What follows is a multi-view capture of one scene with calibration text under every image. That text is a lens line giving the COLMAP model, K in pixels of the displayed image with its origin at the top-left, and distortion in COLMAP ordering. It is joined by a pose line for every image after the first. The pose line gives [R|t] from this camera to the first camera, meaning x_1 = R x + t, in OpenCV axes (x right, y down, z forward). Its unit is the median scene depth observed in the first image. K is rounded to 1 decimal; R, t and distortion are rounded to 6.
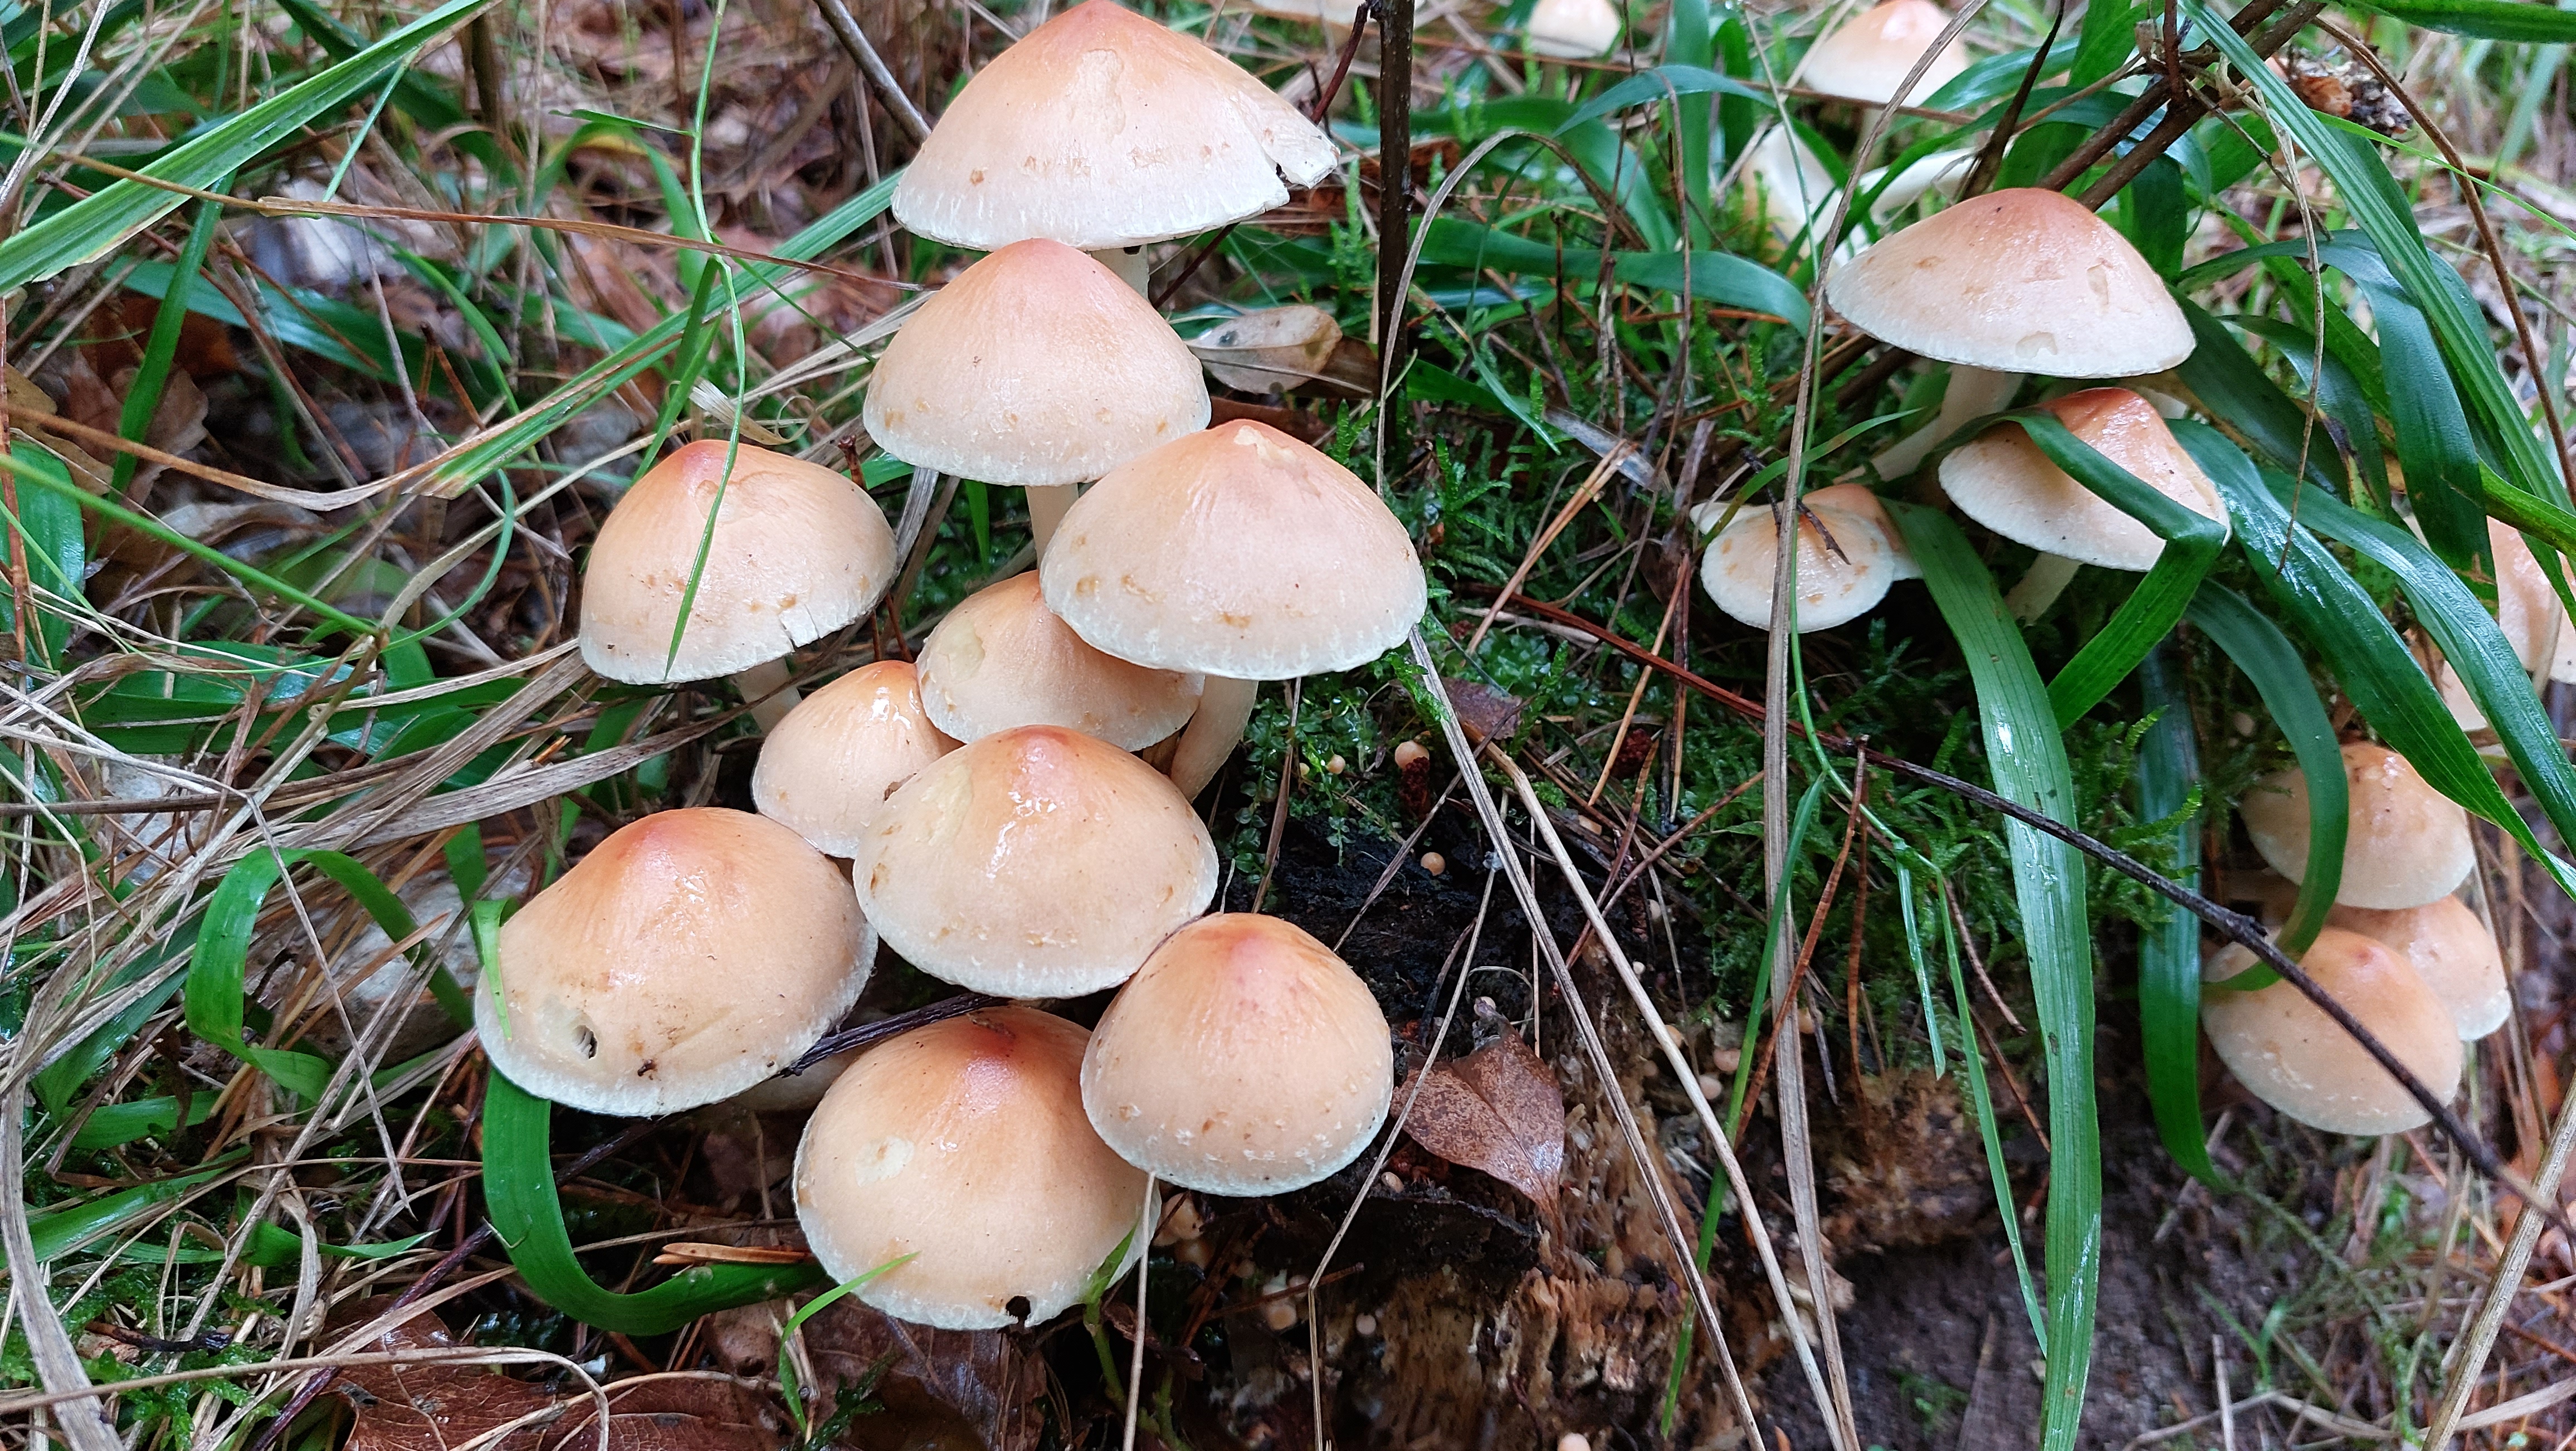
lens RADIAL K [[1821.6, 0, 1299.1], [0, 1821.6, 716.8], [0, 0, 1]] dist [0.055482, -0.085356]
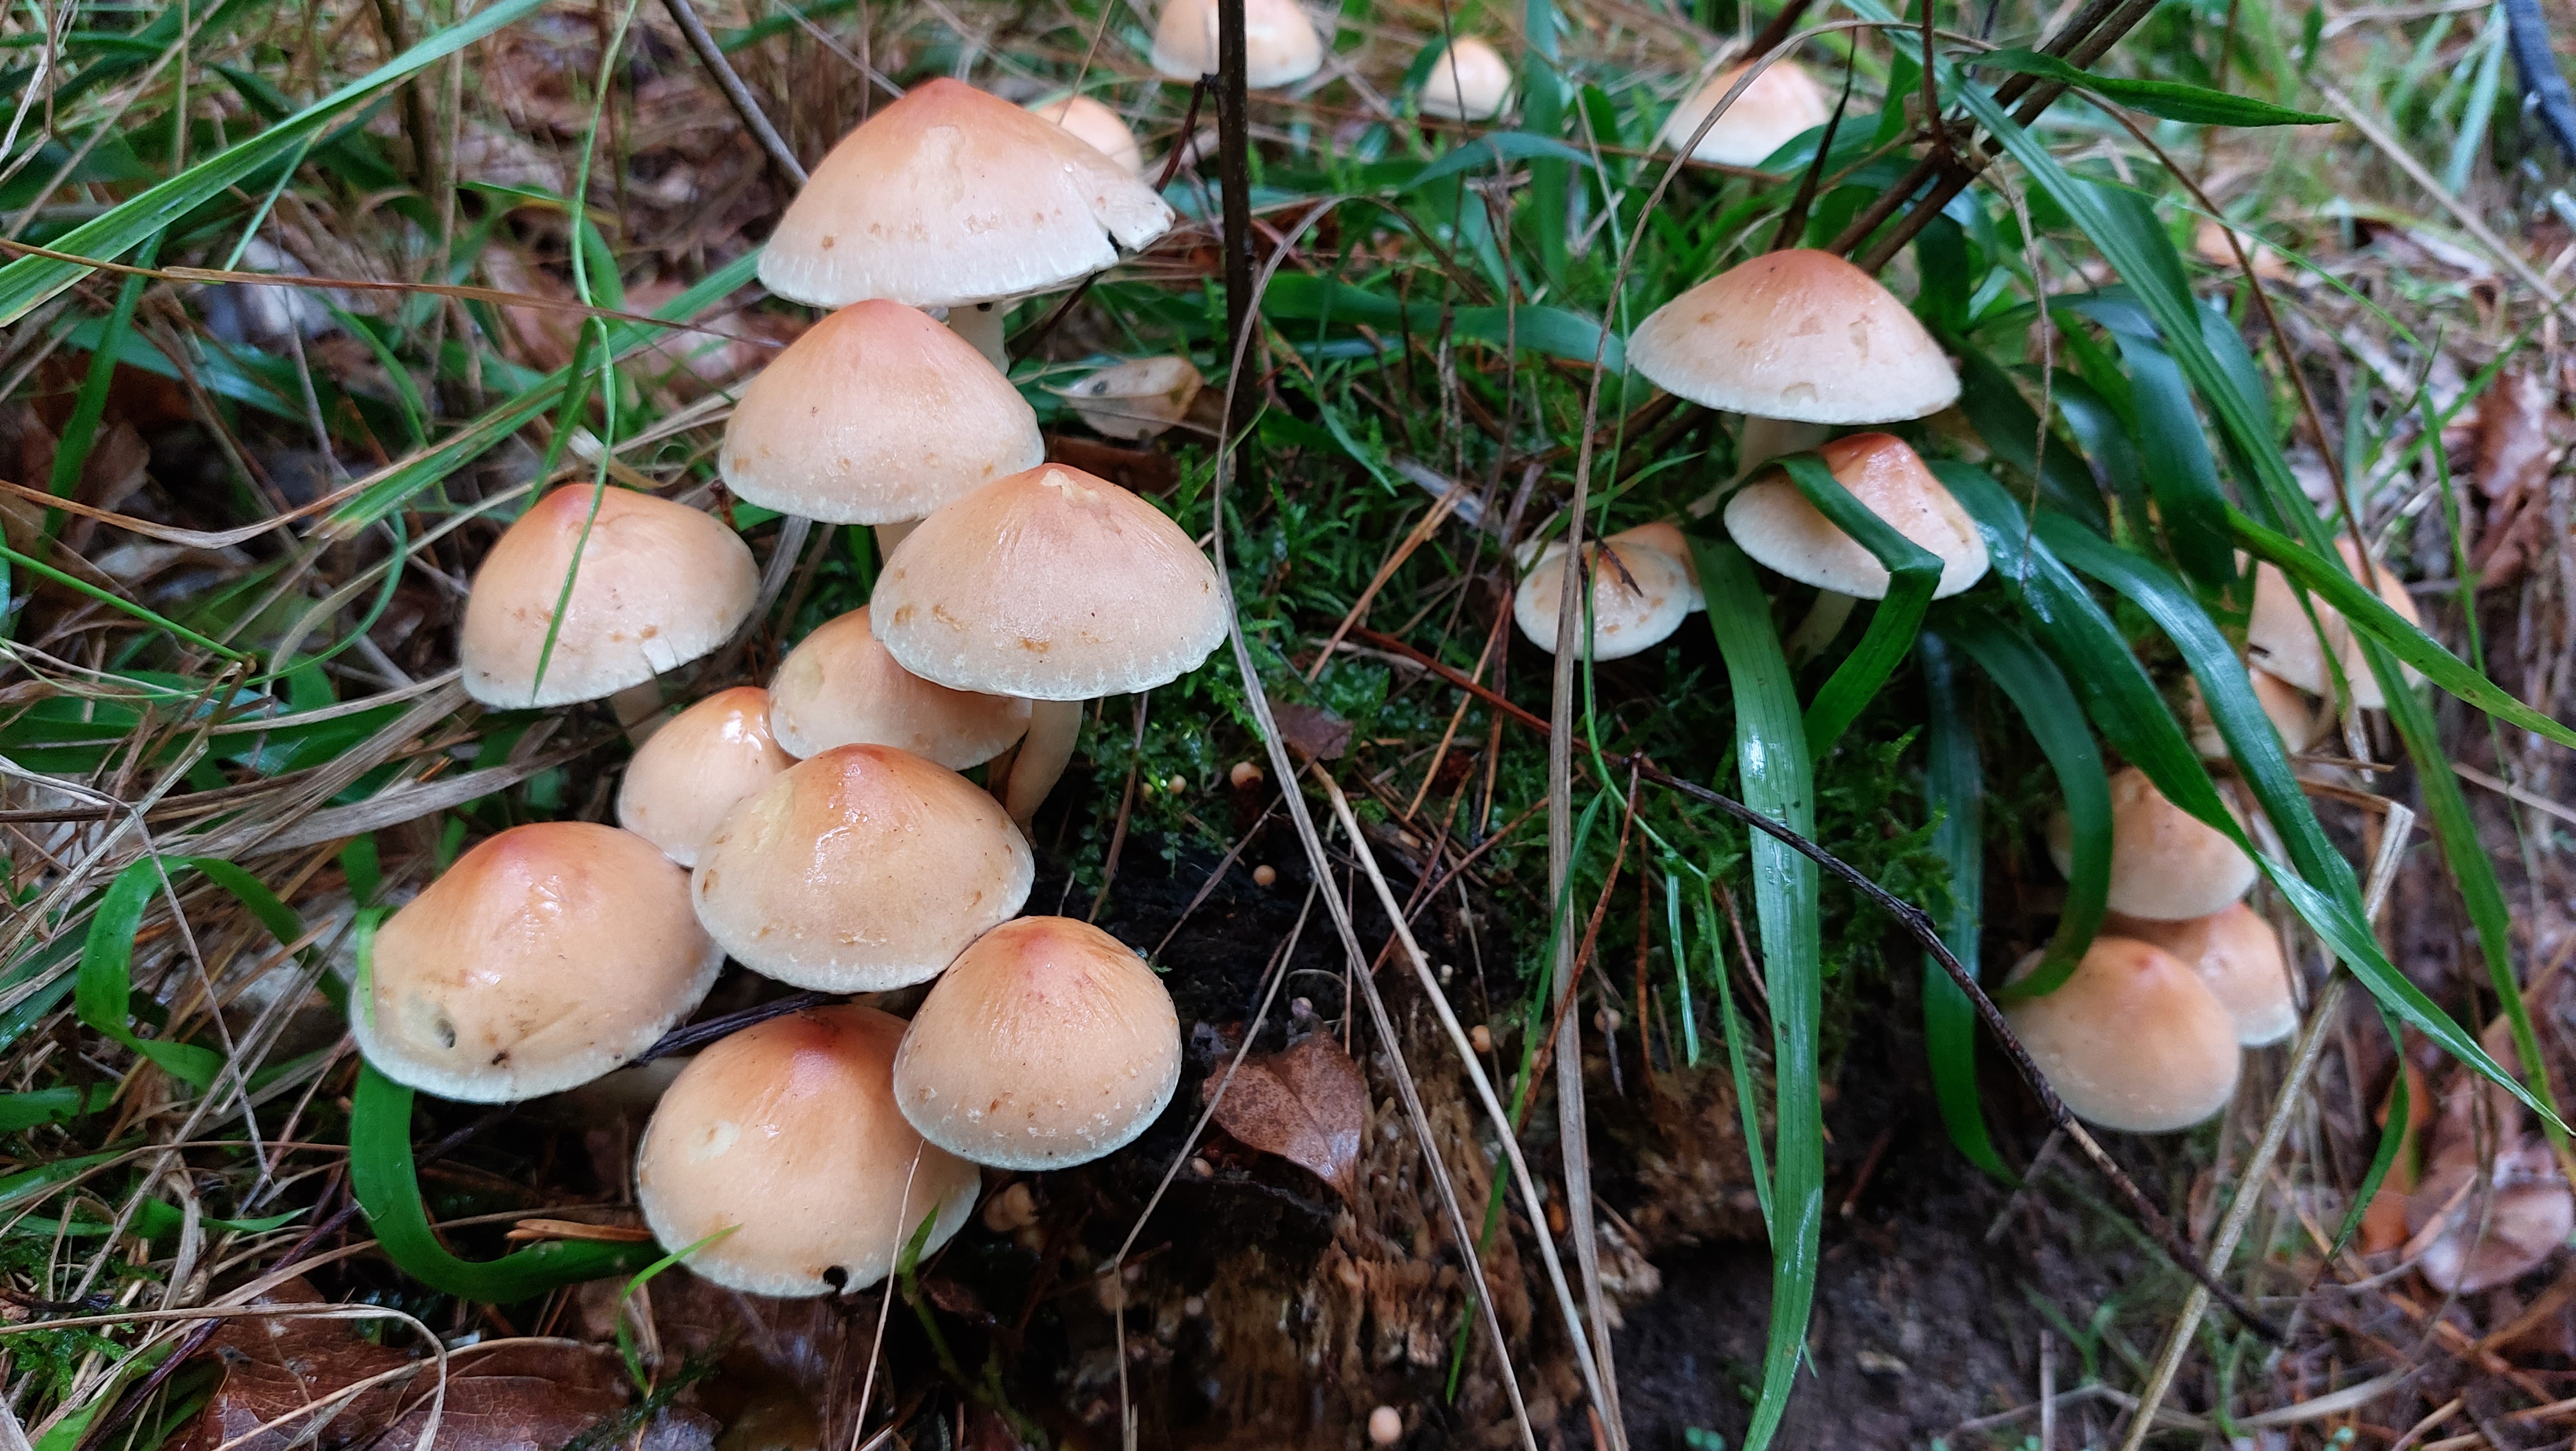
lens RADIAL K [[1810.9, 0, 1288.0], [0, 1810.9, 725.5], [0, 0, 1]] dist [0.048653, -0.076256]
pose [[0.999973, -0.001624, -0.007190, 0.104074], [0.001496, 0.999840, -0.017826, 0.011946], [0.007217, 0.017815, 0.999815, -0.072710]]
